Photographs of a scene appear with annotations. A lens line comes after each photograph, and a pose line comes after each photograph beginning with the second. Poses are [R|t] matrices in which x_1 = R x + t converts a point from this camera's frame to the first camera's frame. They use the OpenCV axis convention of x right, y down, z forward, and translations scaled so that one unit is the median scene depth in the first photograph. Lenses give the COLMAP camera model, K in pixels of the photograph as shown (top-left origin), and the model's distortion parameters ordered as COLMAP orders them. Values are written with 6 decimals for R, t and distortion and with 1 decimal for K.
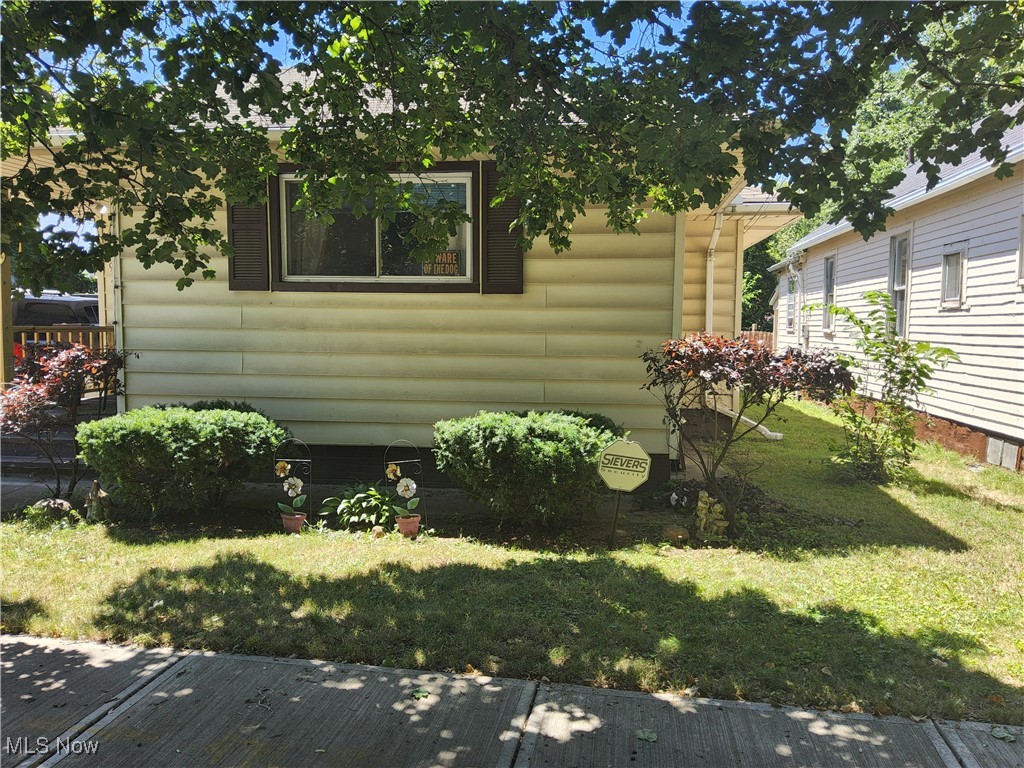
lens RADIAL K [[771.8, 0, 514.0], [0, 771.8, 387.5], [0, 0, 1]] dist [-0.002486, -0.015001]
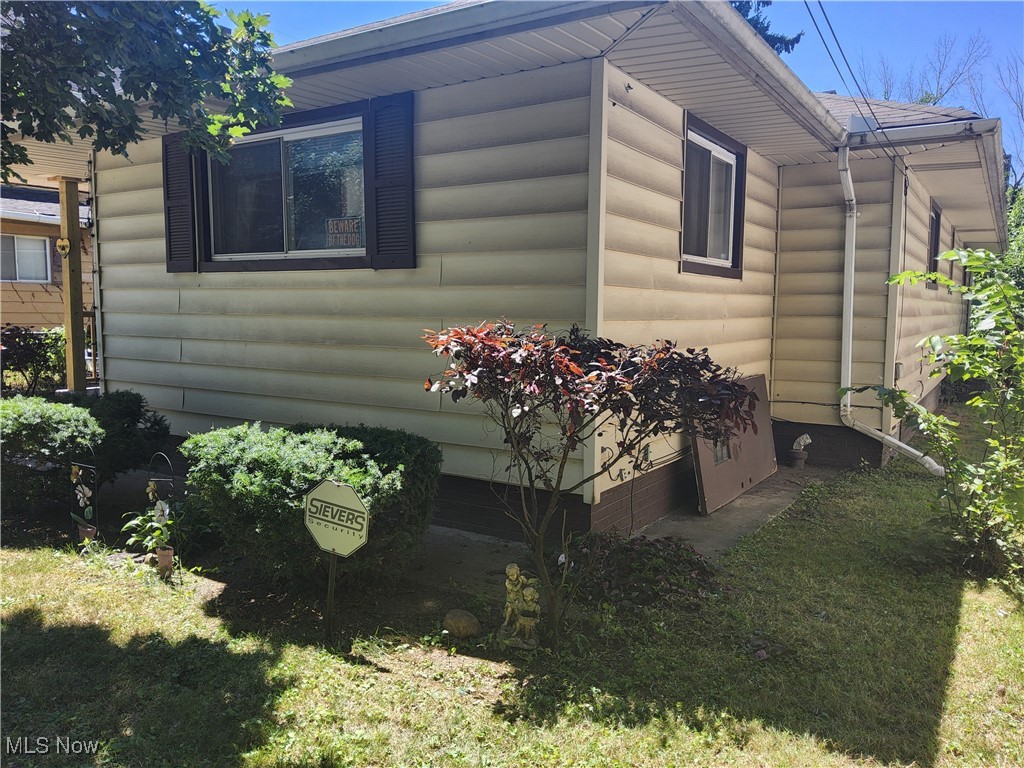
lens RADIAL K [[771.8, 0, 512.4], [0, 771.8, 380.0], [0, 0, 1]] dist [-0.002486, -0.015001]
pose [[0.906007, 0.035975, -0.421731, 0.415798], [-0.031297, 0.999348, 0.018012, -0.026523], [0.422104, -0.003120, 0.906542, 0.337848]]
